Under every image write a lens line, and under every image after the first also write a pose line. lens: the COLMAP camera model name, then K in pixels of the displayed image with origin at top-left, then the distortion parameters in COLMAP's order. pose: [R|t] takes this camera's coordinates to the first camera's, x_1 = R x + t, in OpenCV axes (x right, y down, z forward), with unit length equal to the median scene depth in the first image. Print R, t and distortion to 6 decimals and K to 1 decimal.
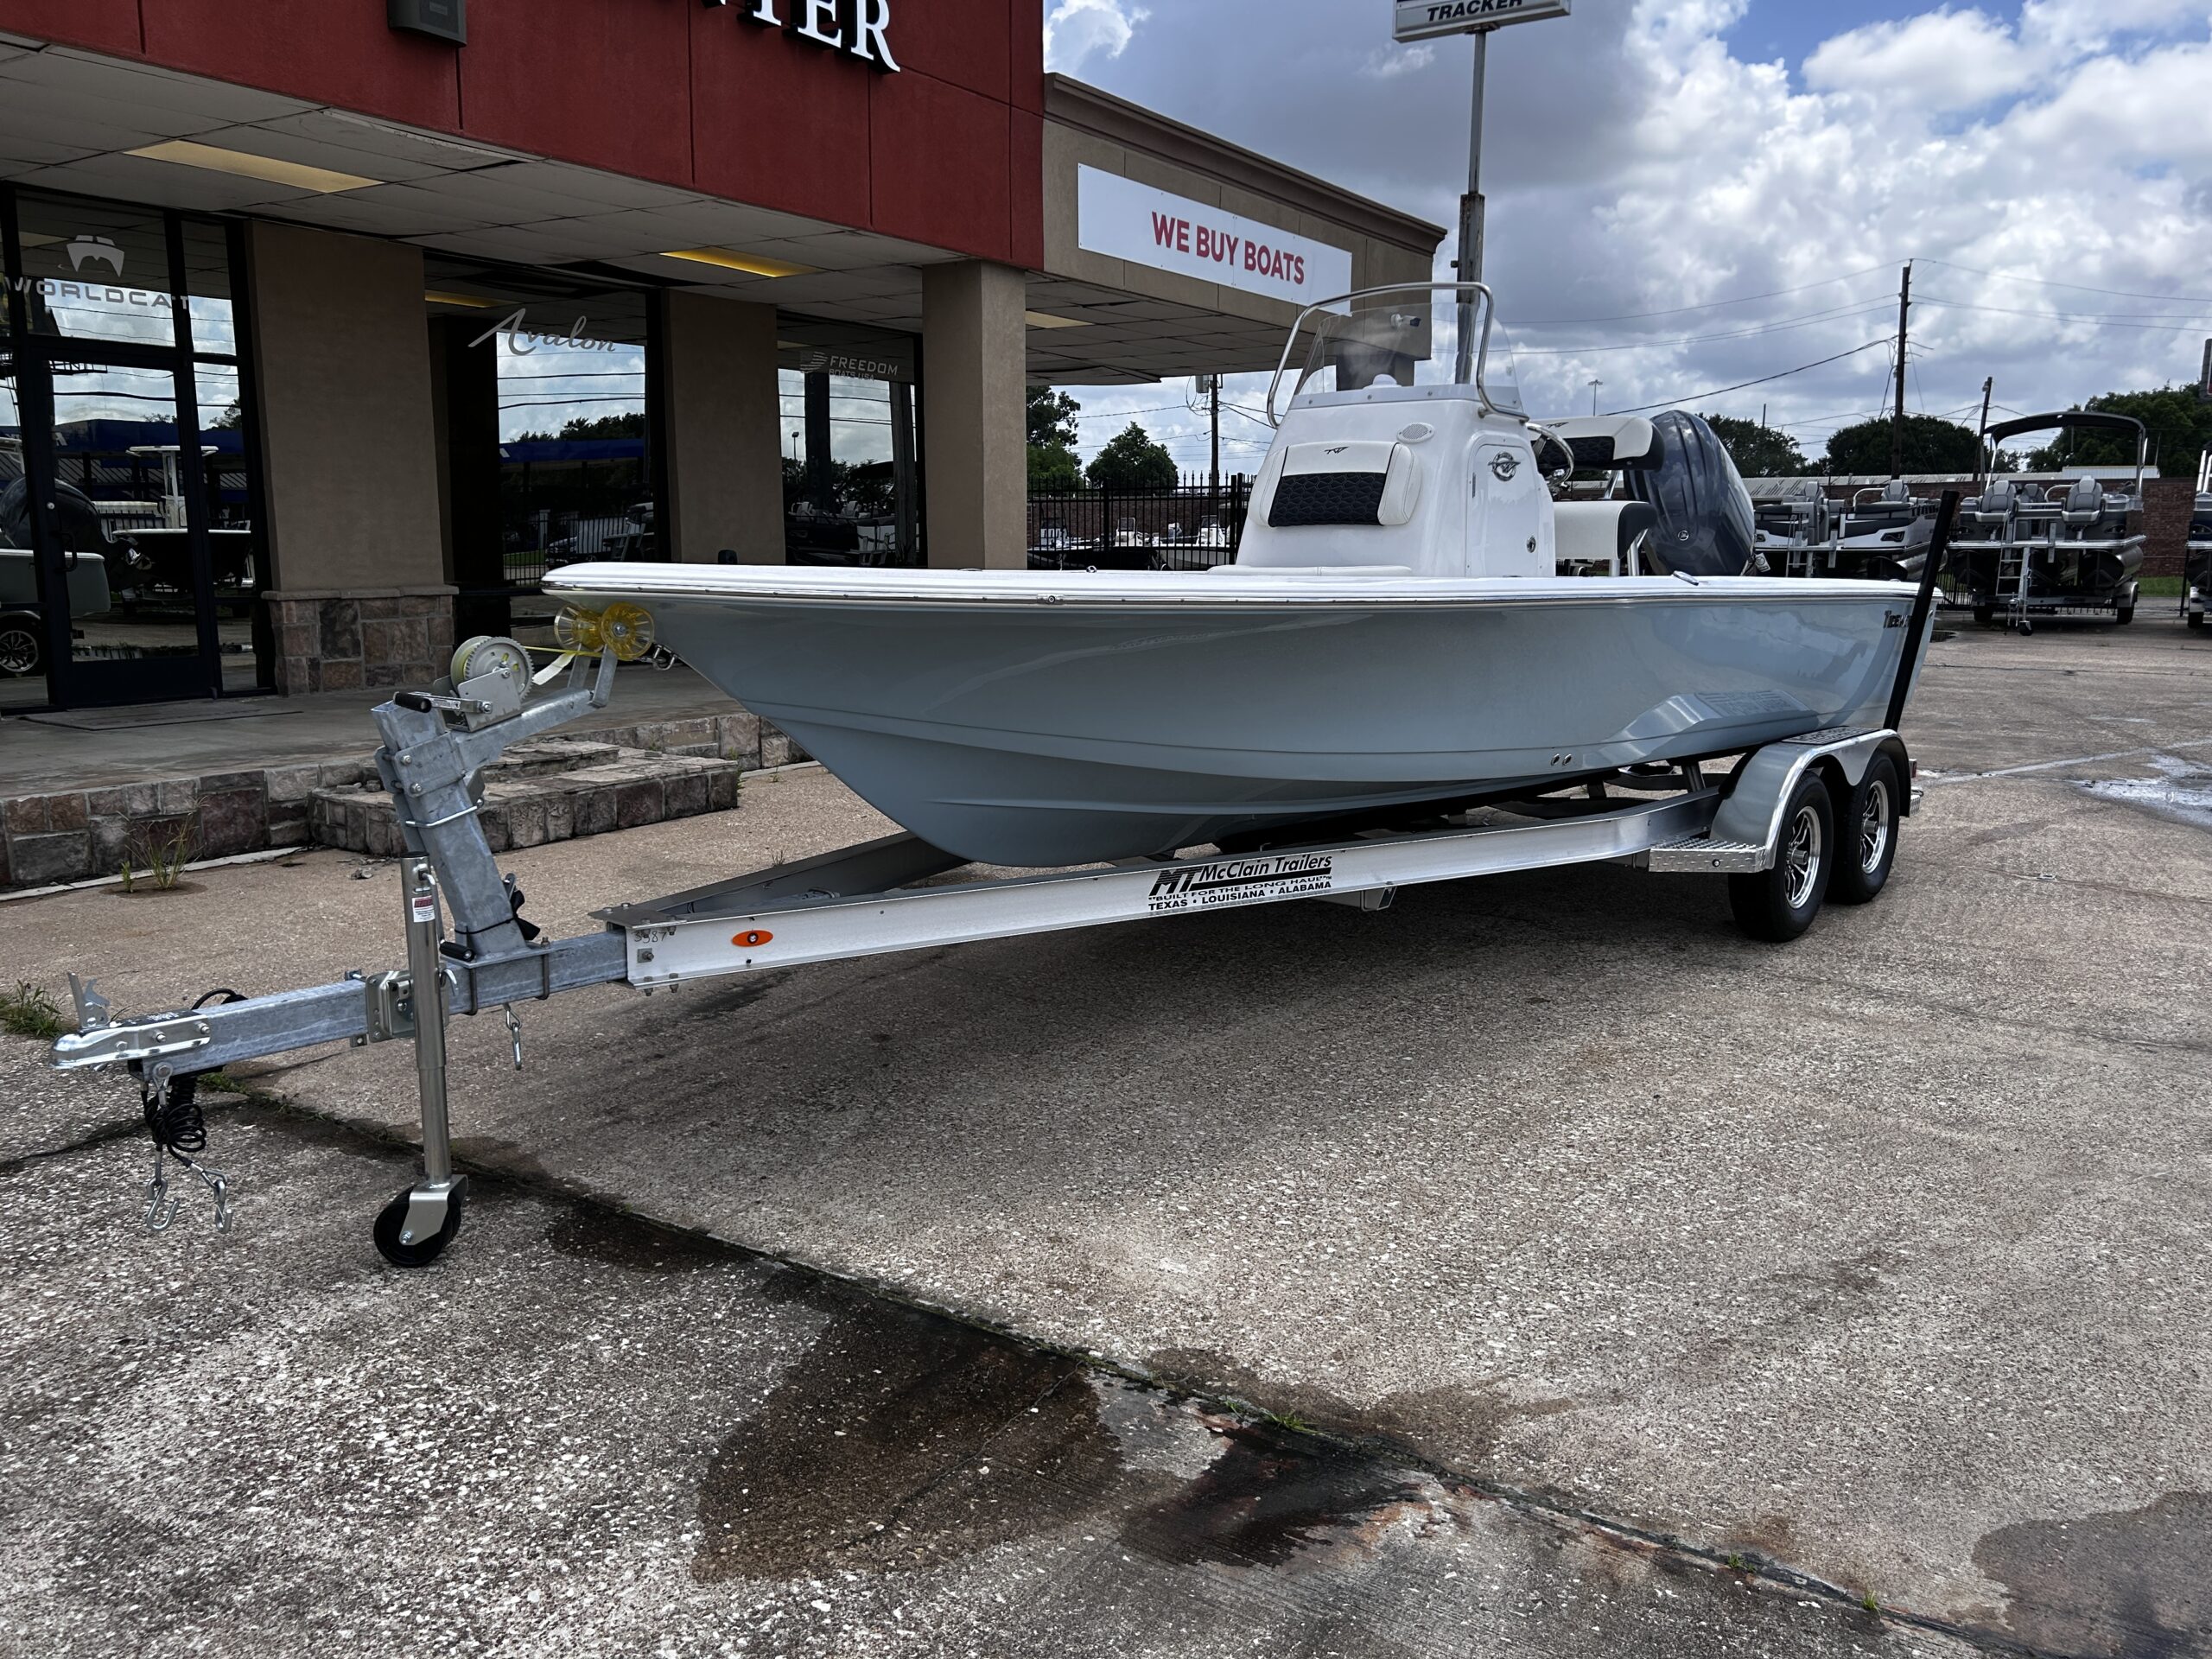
lens RADIAL K [[1655.6, 0, 1105.7], [0, 1655.6, 821.4], [0, 0, 1]] dist [0.050835, -0.058074]
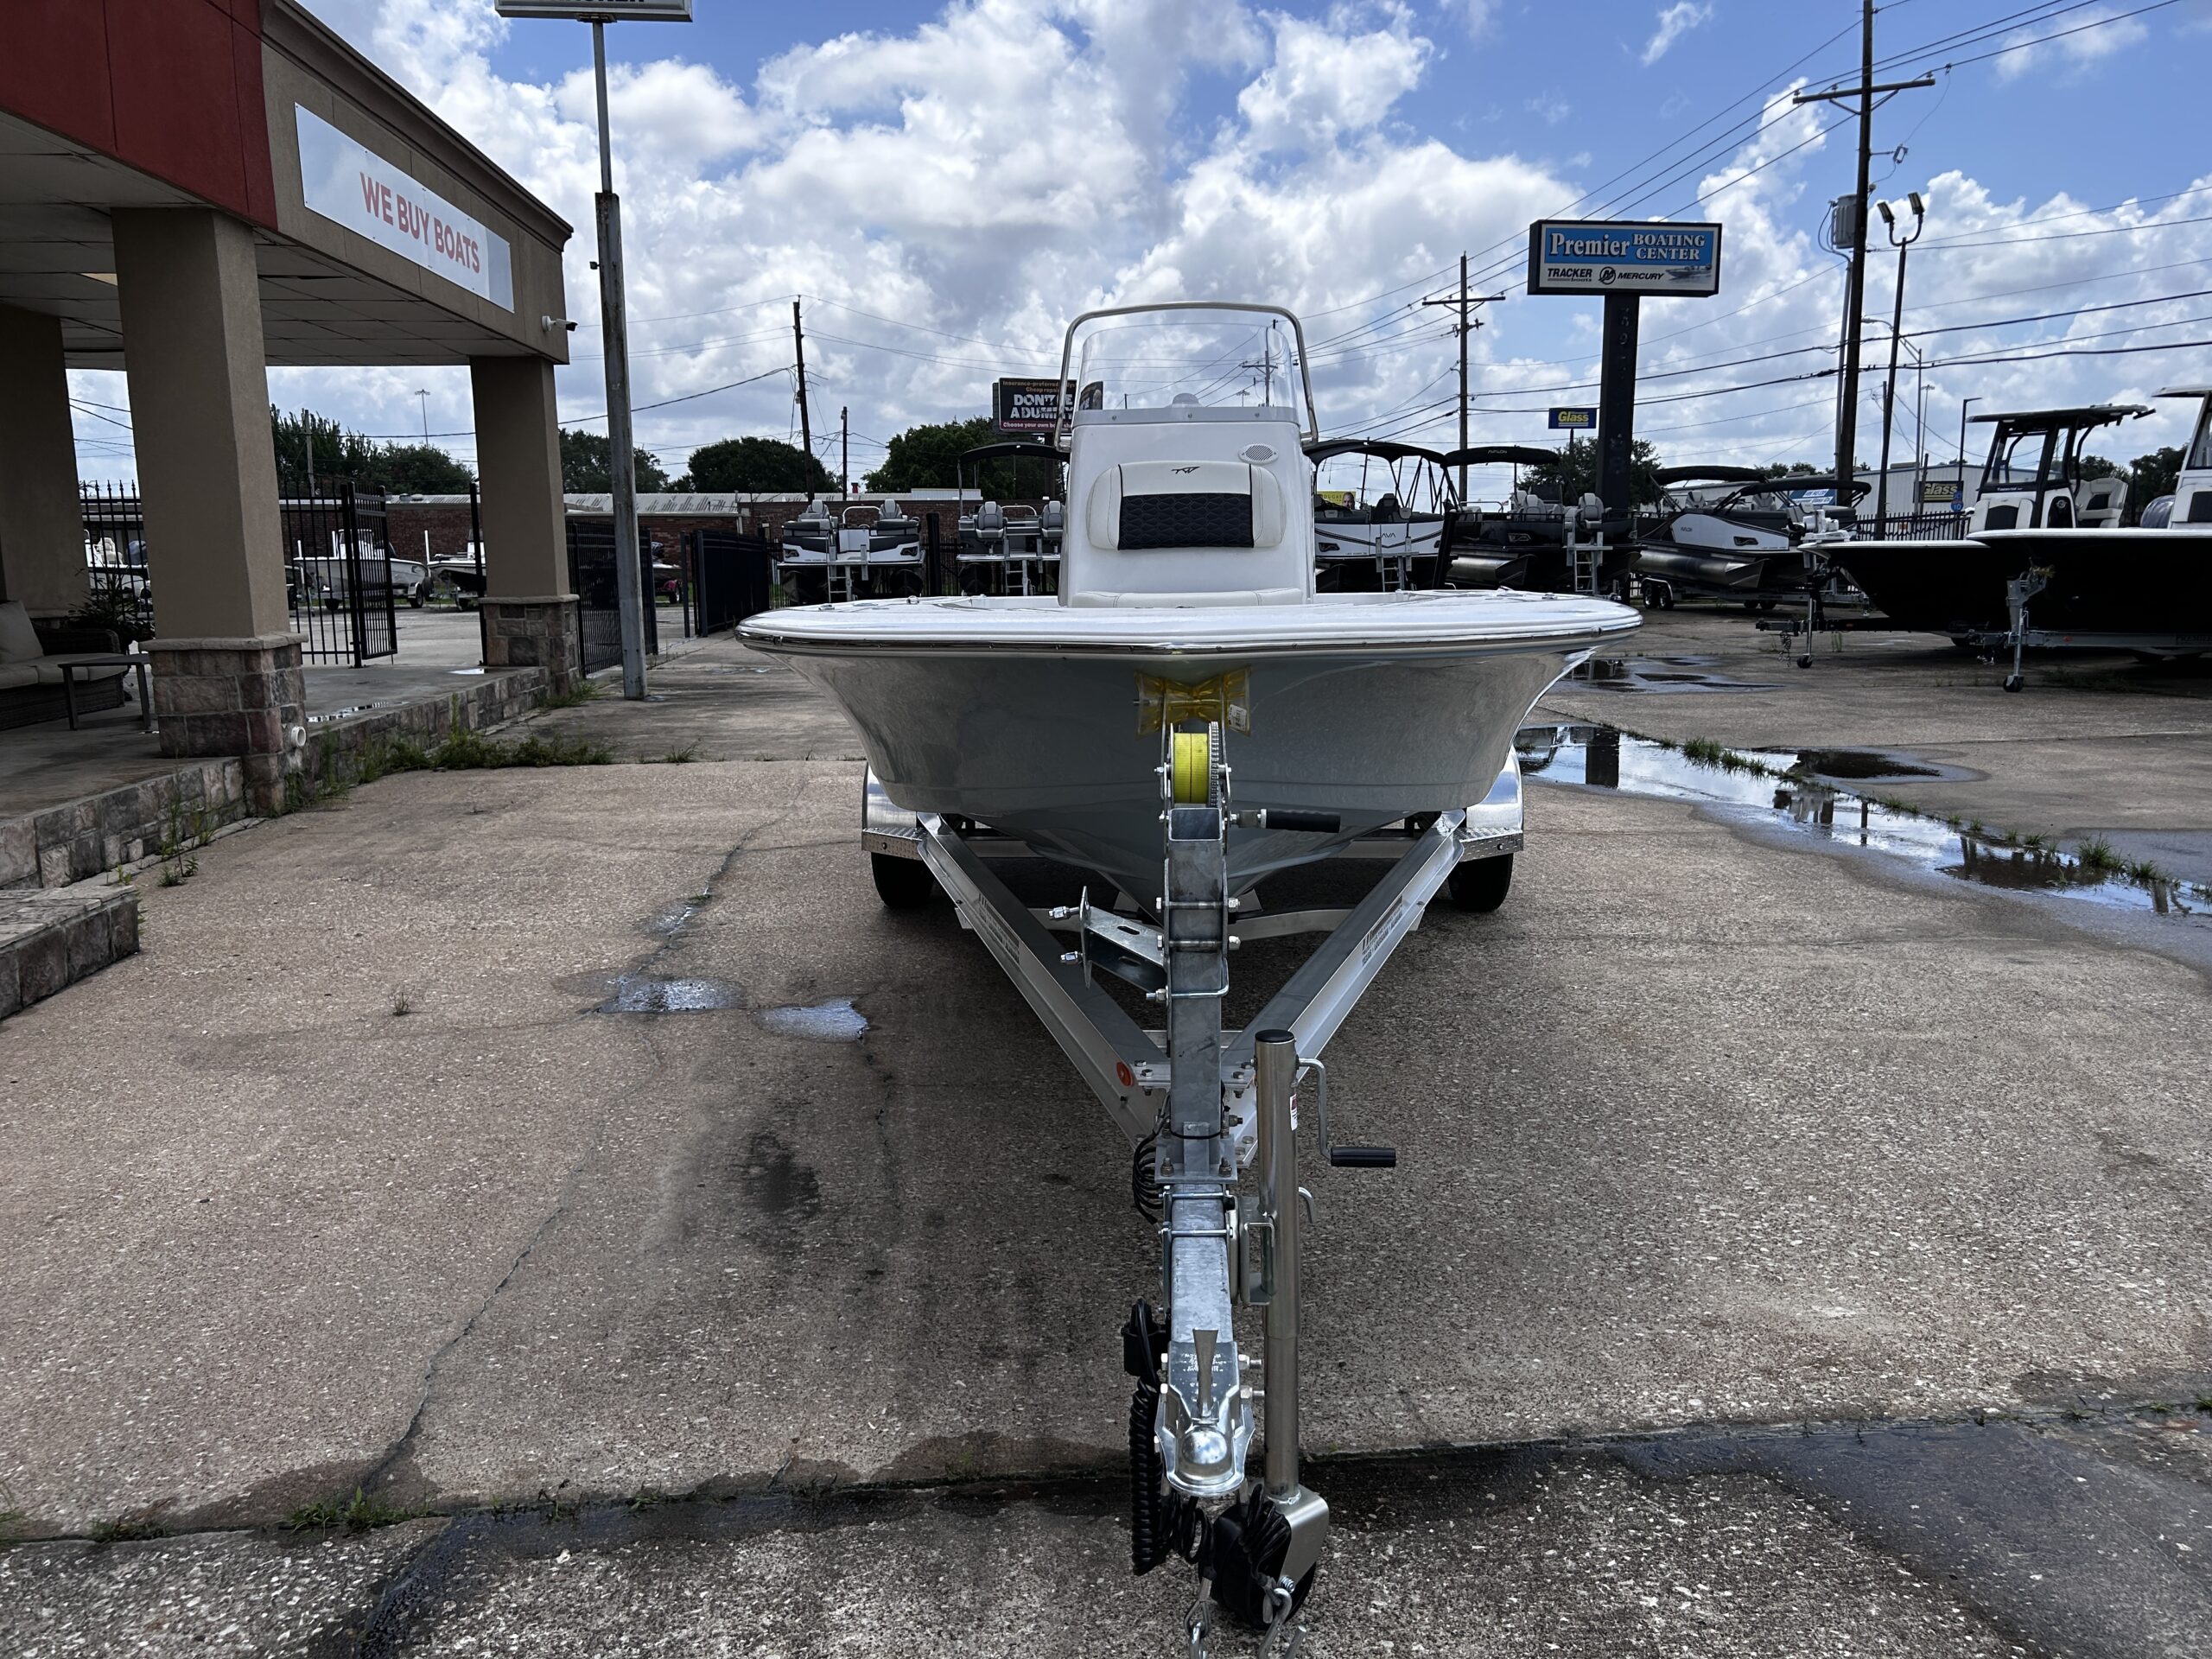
lens RADIAL K [[1655.6, 0, 1114.9], [0, 1655.6, 818.7], [0, 0, 1]] dist [0.050835, -0.058074]
pose [[0.786219, -0.112107, 0.607694, -0.594054], [0.118149, 0.992535, 0.030245, -0.067796], [-0.606548, 0.048019, 0.793595, 0.325540]]
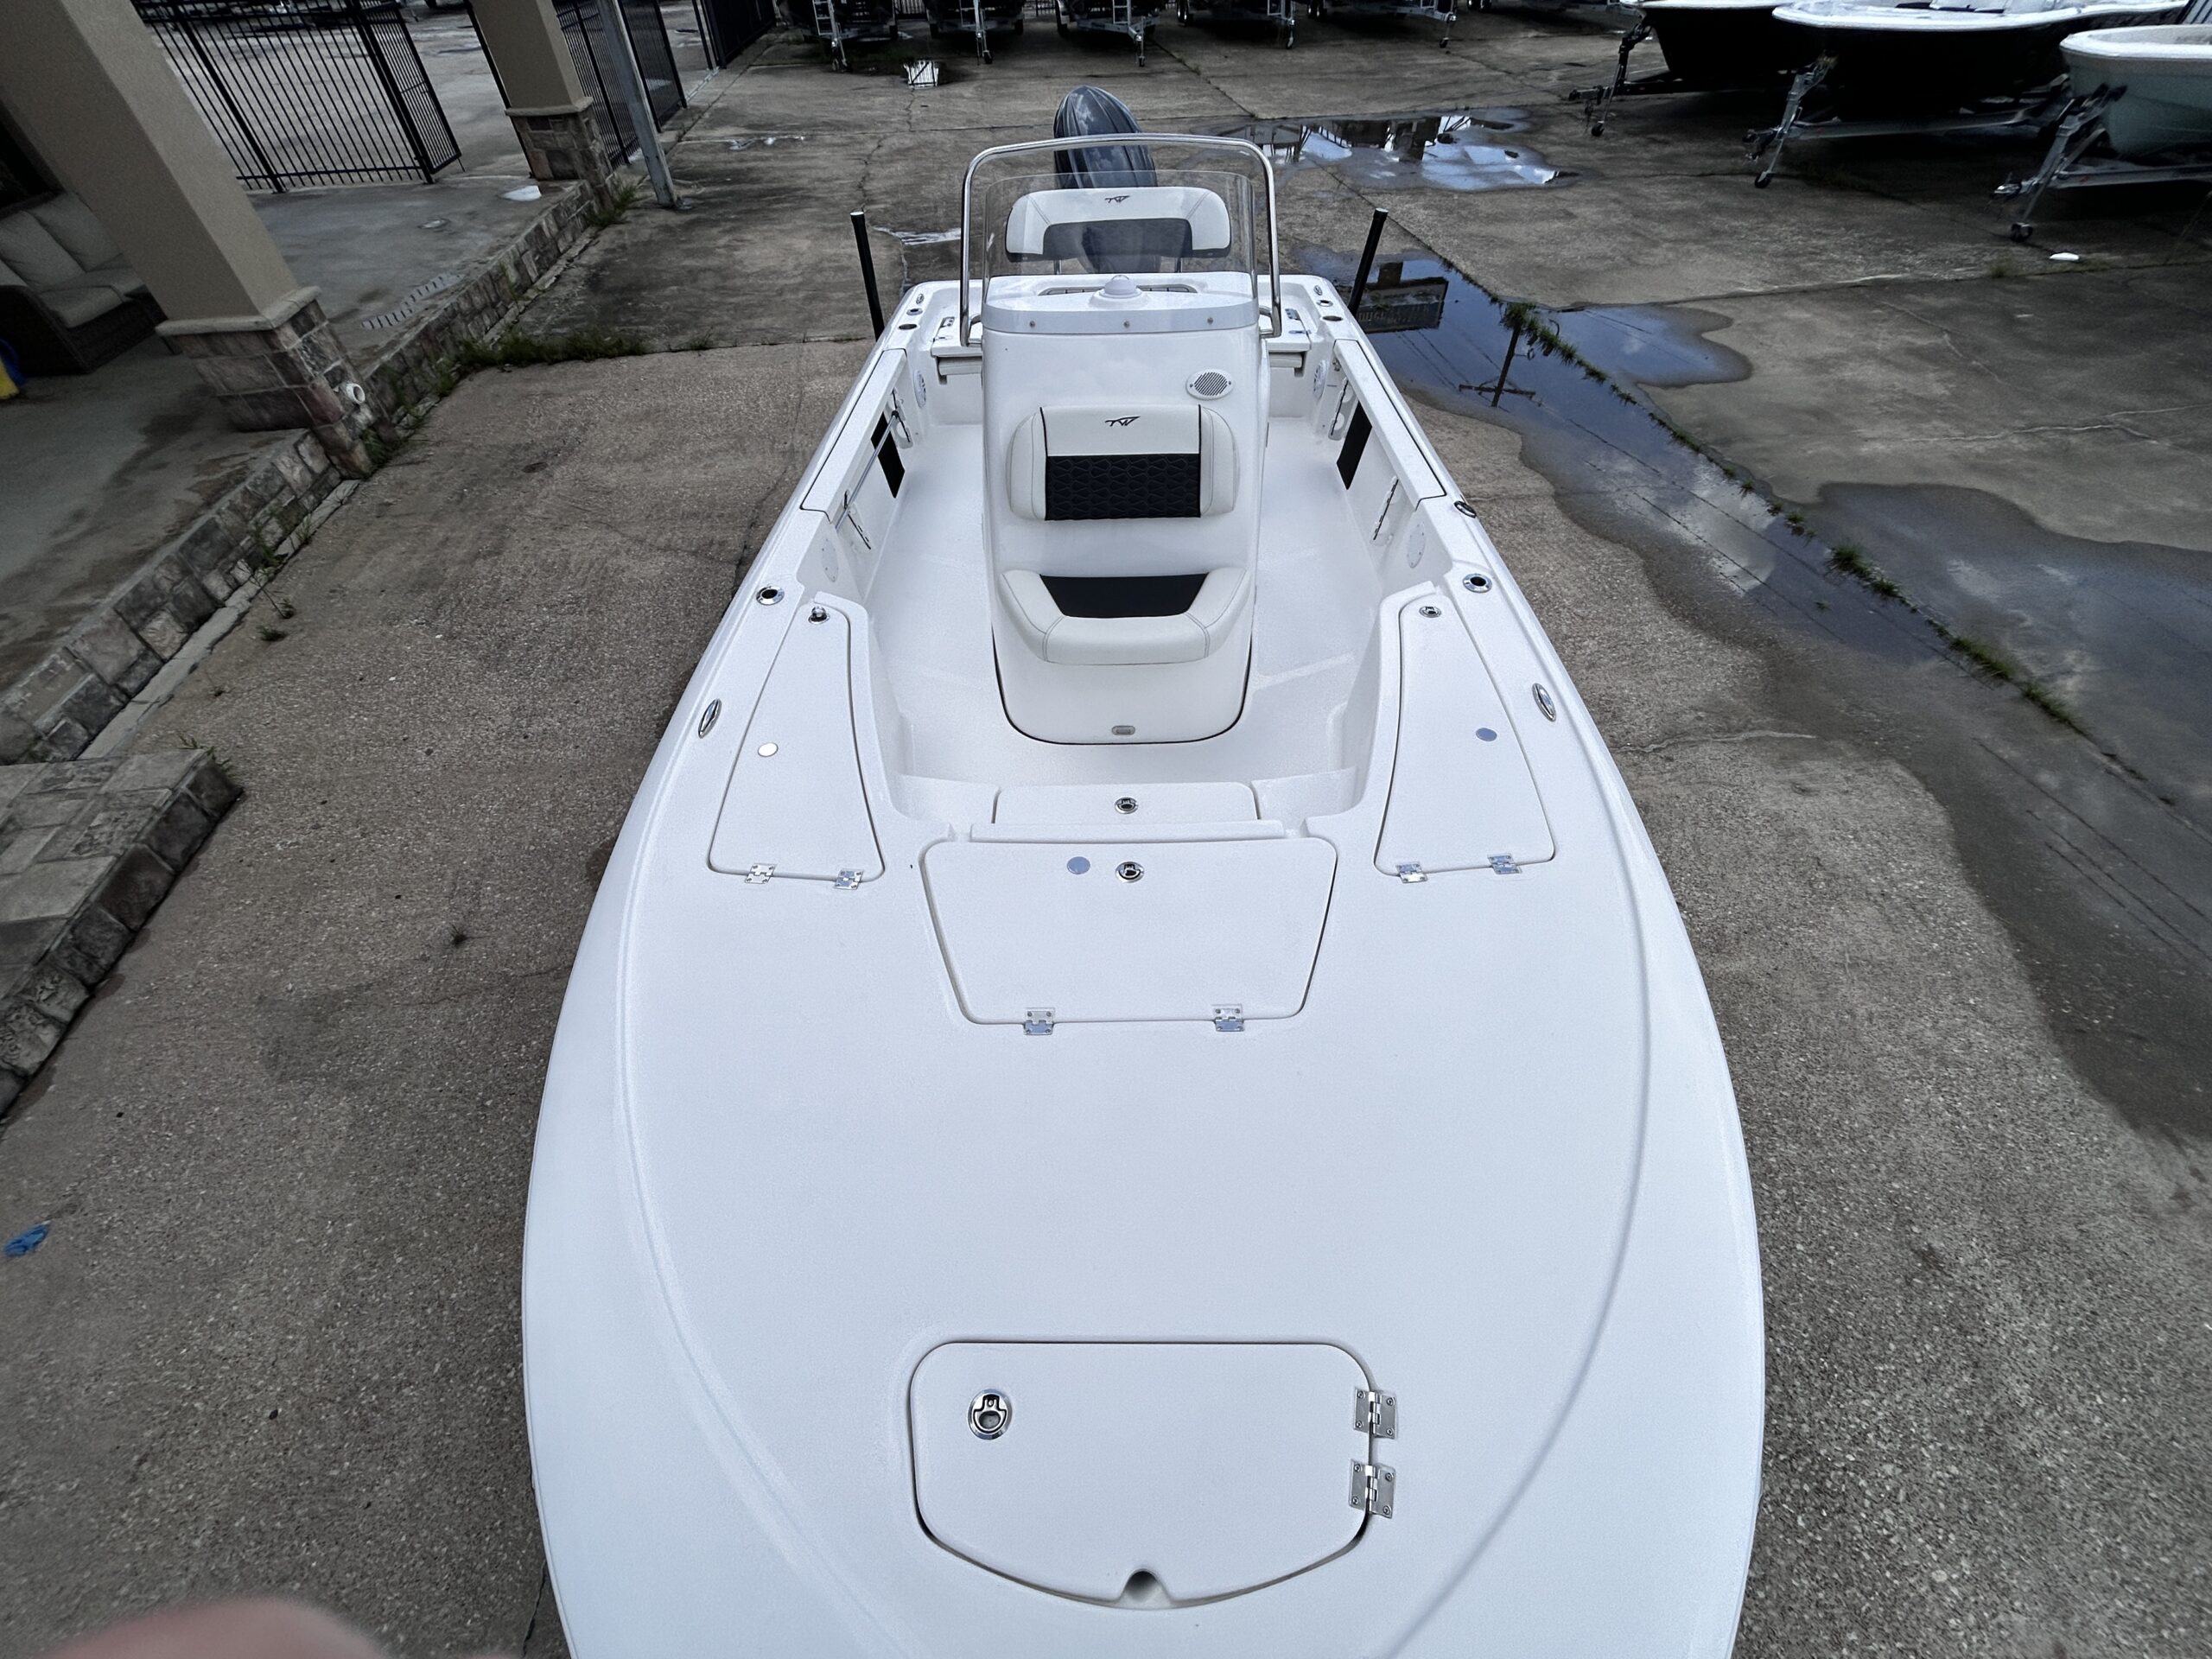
lens RADIAL K [[896.3, 0, 1102.8], [0, 896.3, 833.6], [0, 0, 1]] dist [0.000968, 0.000085]
pose [[0.760730, -0.486527, 0.429630, -0.176173], [0.130524, 0.763064, 0.633006, -0.412774], [-0.635810, -0.425469, 0.643989, 0.769122]]
